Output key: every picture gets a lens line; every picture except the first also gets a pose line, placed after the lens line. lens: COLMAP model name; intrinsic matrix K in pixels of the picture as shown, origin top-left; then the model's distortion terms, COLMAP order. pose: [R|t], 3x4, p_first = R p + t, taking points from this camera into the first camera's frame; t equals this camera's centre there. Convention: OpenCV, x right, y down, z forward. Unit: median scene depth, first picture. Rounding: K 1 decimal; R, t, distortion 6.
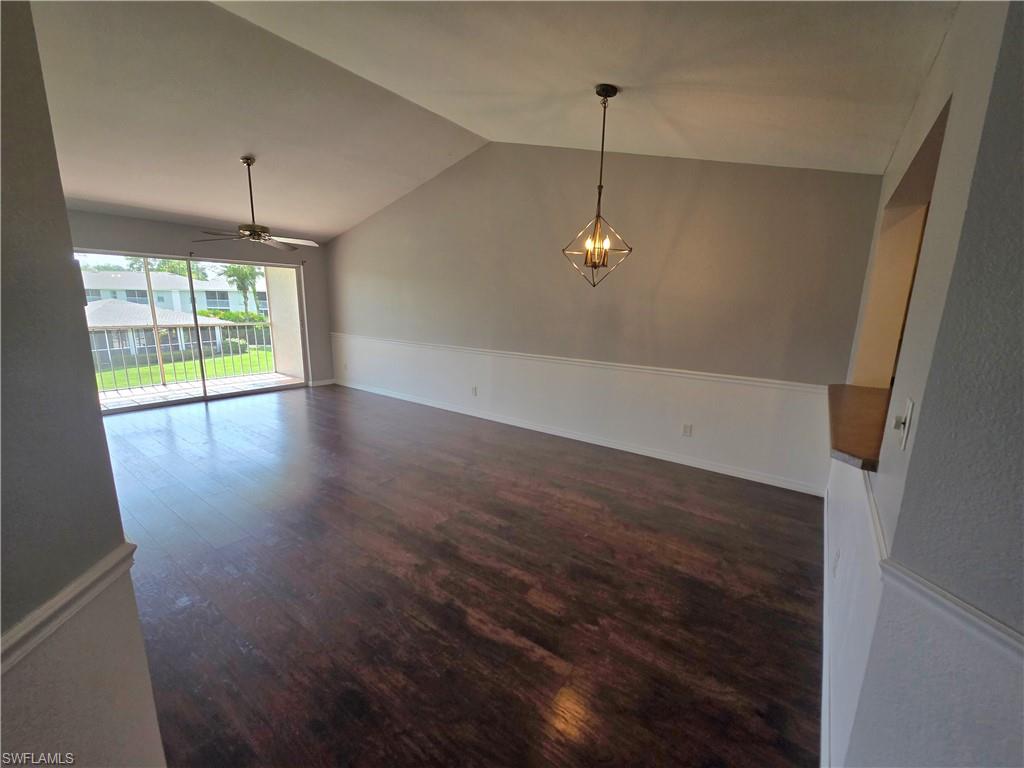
lens RADIAL K [[418.1, 0, 509.7], [0, 418.1, 386.5], [0, 0, 1]] dist [0.001591, -0.000364]
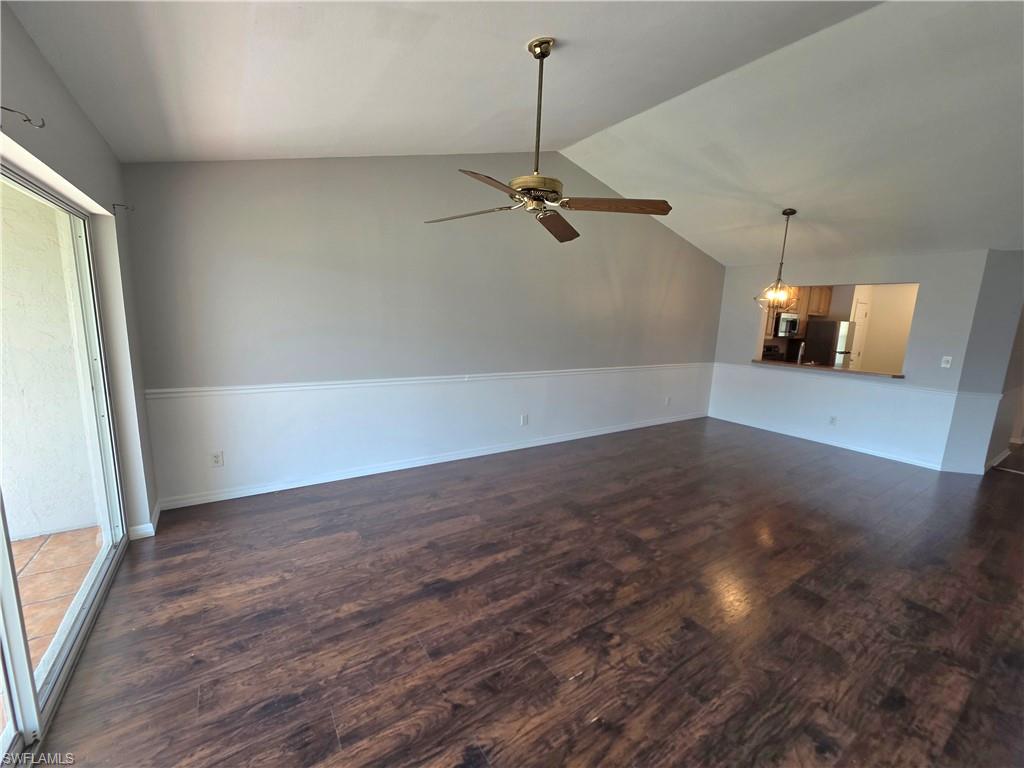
lens RADIAL K [[418.1, 0, 509.7], [0, 418.1, 386.5], [0, 0, 1]] dist [0.001591, -0.000364]
pose [[0.346926, -0.166729, 0.922954, -0.686062], [0.154609, 0.980776, 0.119058, -0.152936], [-0.925061, 0.101393, 0.366034, 0.592841]]
